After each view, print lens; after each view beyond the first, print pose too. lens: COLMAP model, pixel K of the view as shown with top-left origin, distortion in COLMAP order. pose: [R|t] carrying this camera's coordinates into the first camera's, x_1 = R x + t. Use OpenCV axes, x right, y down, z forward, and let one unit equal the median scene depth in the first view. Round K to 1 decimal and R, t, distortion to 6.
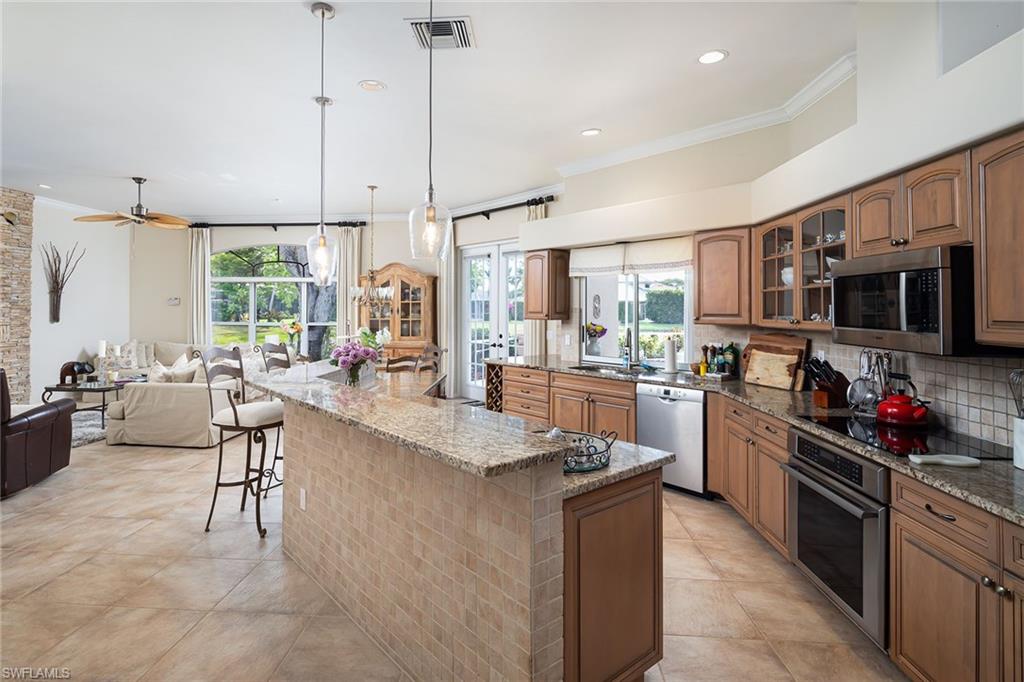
lens RADIAL K [[560.2, 0, 509.6], [0, 560.2, 301.6], [0, 0, 1]] dist [-0.003112, -0.001240]
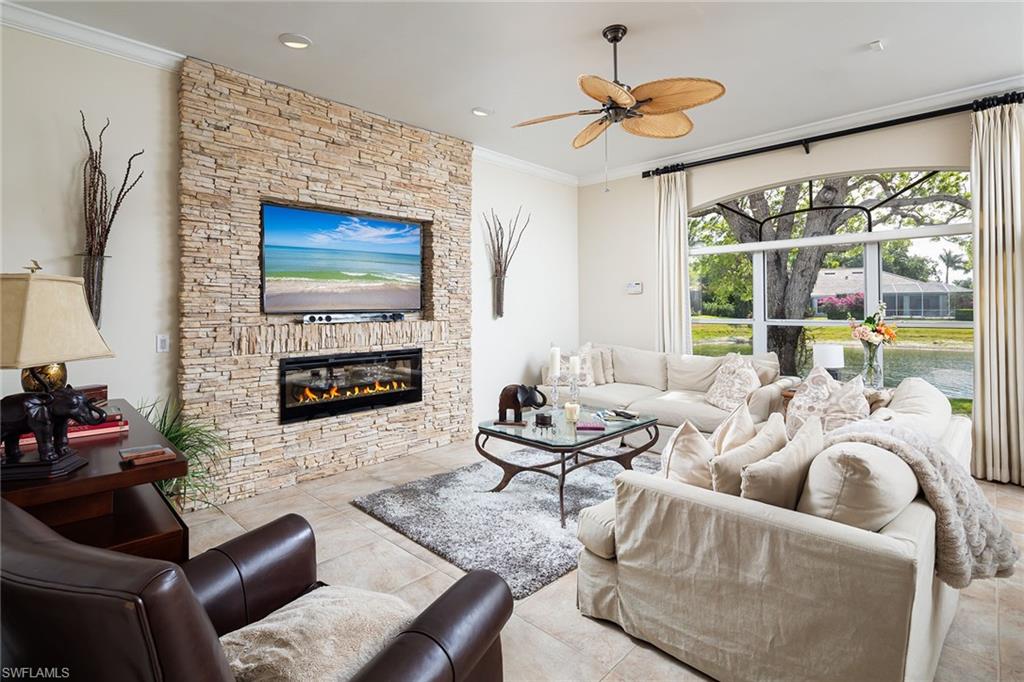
lens RADIAL K [[499.0, 0, 509.9], [0, 499.0, 302.5], [0, 0, 1]] dist [-0.000149, -0.000145]
pose [[0.771772, -0.011679, -0.635792, -0.447165], [0.014634, 0.999893, -0.000604, 0.021101], [0.635731, -0.008838, 0.771860, 0.586076]]
